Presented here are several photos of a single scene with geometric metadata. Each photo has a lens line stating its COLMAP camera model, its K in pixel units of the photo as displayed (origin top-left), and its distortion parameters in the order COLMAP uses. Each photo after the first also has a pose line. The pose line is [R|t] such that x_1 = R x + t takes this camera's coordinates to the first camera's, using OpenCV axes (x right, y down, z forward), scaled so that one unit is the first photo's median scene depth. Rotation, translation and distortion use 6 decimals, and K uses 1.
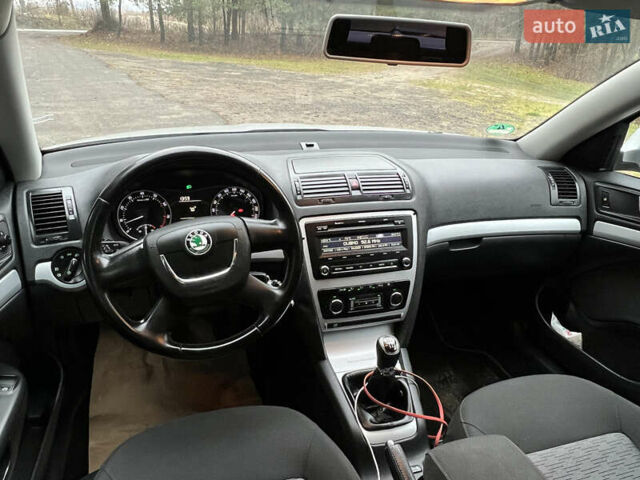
lens RADIAL K [[481.5, 0, 319.7], [0, 481.5, 236.2], [0, 0, 1]] dist [0.046424, -0.063459]
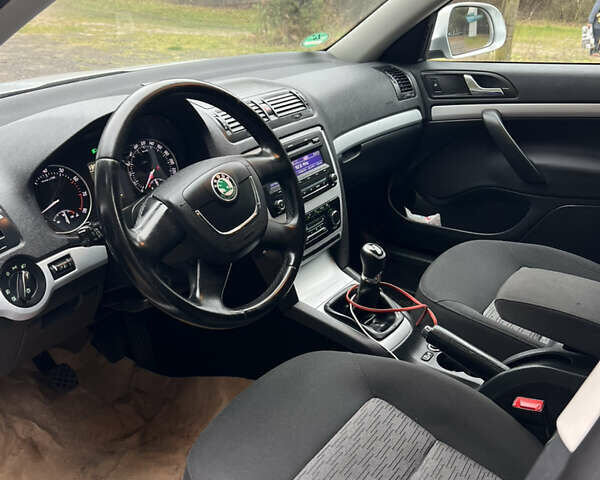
lens RADIAL K [[599.3, 0, 300.0], [0, 599.3, 240.0], [0, 0, 1]] dist [0.100177, -0.208533]
pose [[0.800785, -0.301832, 0.517341, -0.520056], [0.282253, 0.951990, 0.118525, 0.009669], [-0.528278, 0.051108, 0.847532, 0.024174]]
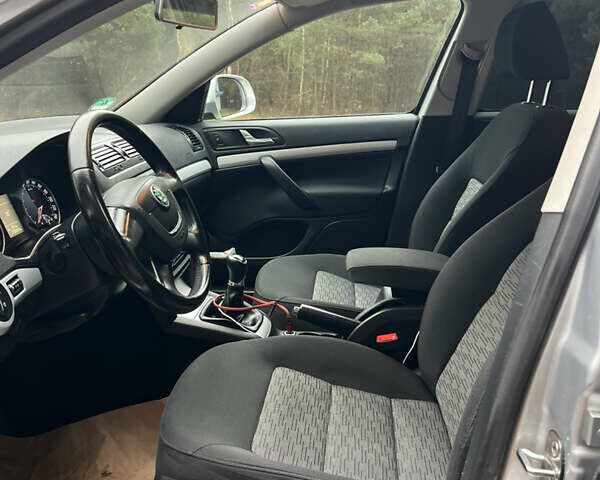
lens RADIAL K [[599.3, 0, 300.0], [0, 599.3, 240.0], [0, 0, 1]] dist [0.100177, -0.208533]
pose [[0.388201, -0.300932, 0.871057, -0.910341], [0.371433, 0.916105, 0.150960, 0.011209], [-0.843408, 0.264936, 0.467409, 0.138282]]
